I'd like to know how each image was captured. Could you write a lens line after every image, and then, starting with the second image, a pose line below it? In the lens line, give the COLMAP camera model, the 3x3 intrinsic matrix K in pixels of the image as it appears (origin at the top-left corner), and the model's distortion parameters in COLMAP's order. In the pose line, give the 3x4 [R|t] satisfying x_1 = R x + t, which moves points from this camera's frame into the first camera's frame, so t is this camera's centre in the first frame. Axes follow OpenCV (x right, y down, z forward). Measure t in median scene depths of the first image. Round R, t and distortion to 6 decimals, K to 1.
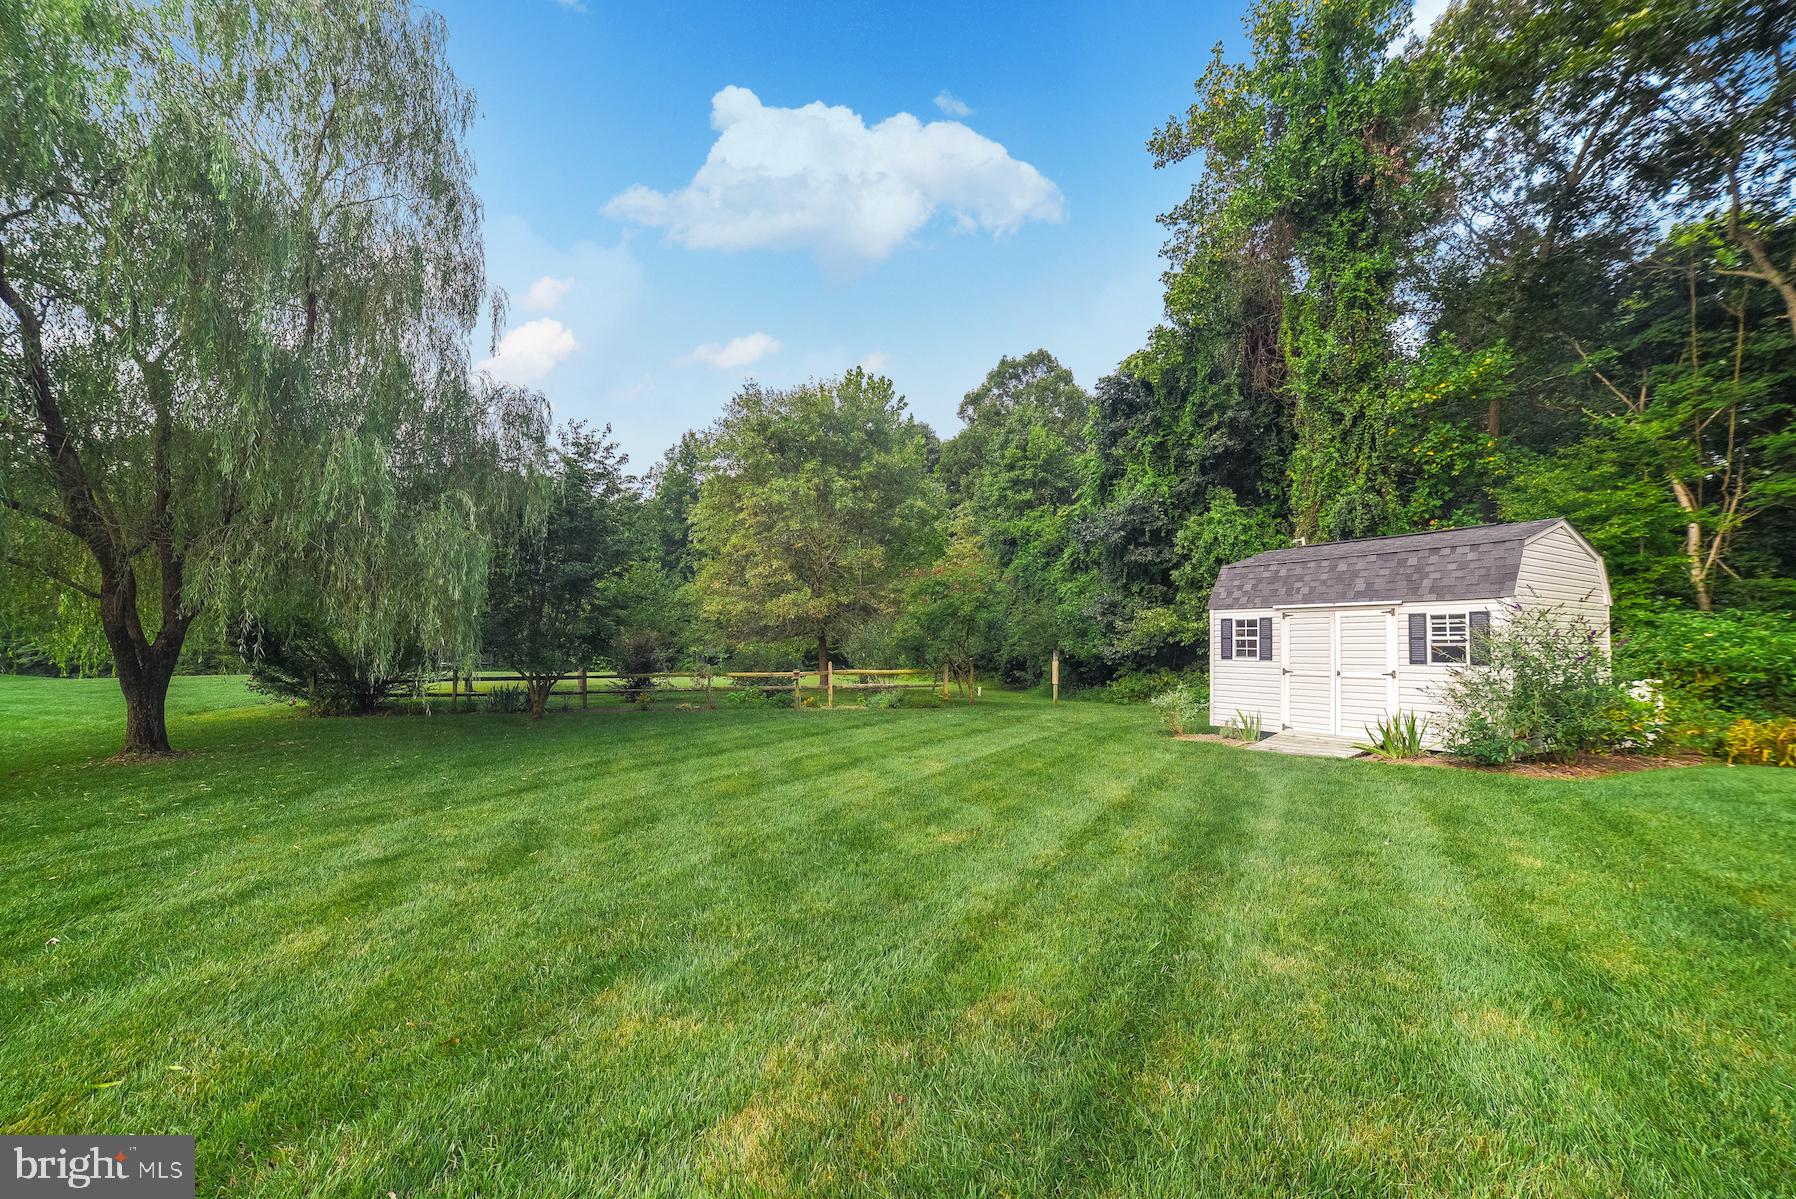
lens RADIAL K [[714.4, 0, 906.6], [0, 714.4, 615.4], [0, 0, 1]] dist [-0.081576, 0.040792]
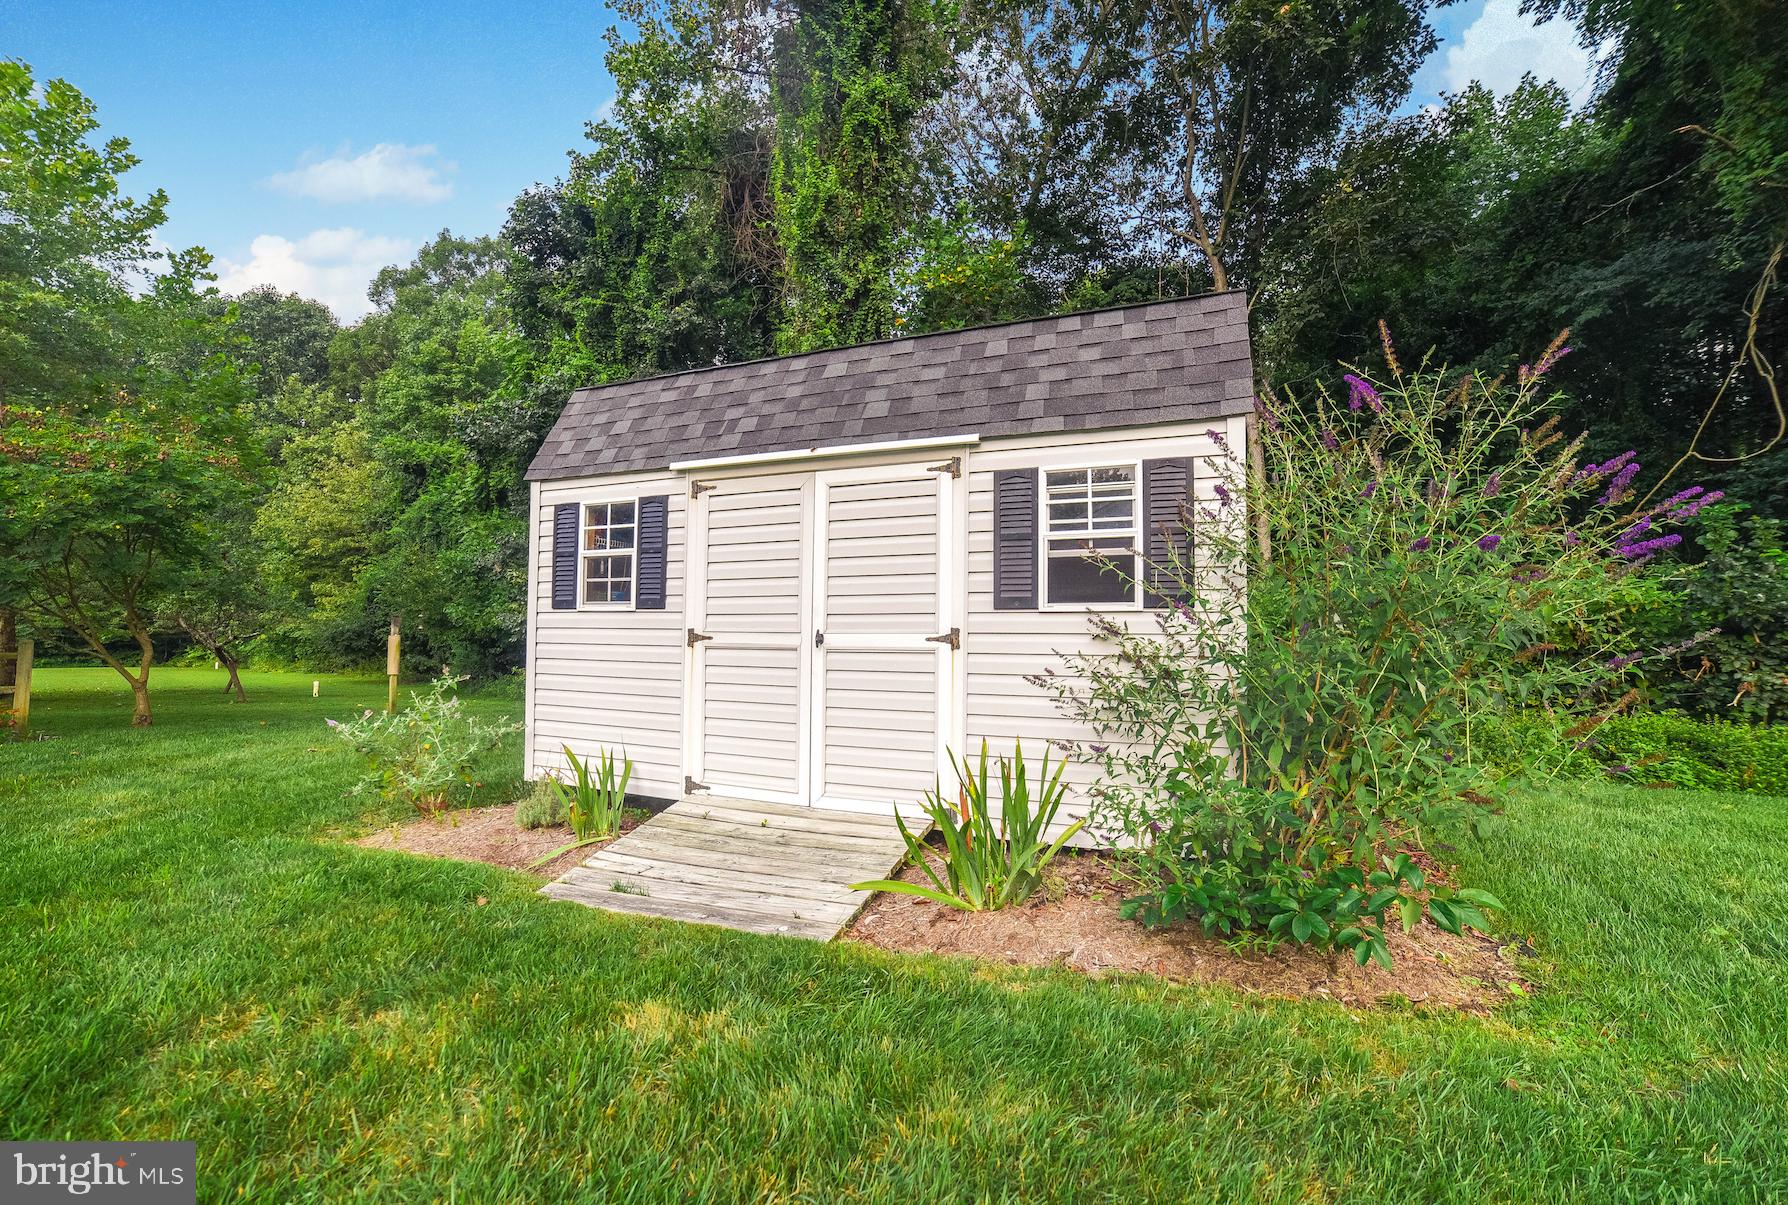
lens RADIAL K [[724.5, 0, 894.0], [0, 724.5, 602.5], [0, 0, 1]] dist [0.000064, 0.000246]
pose [[0.799083, 0.023124, 0.600776, 0.362796], [-0.027894, 0.999610, -0.001374, 0.054542], [-0.600573, -0.015660, 0.799417, 0.576956]]
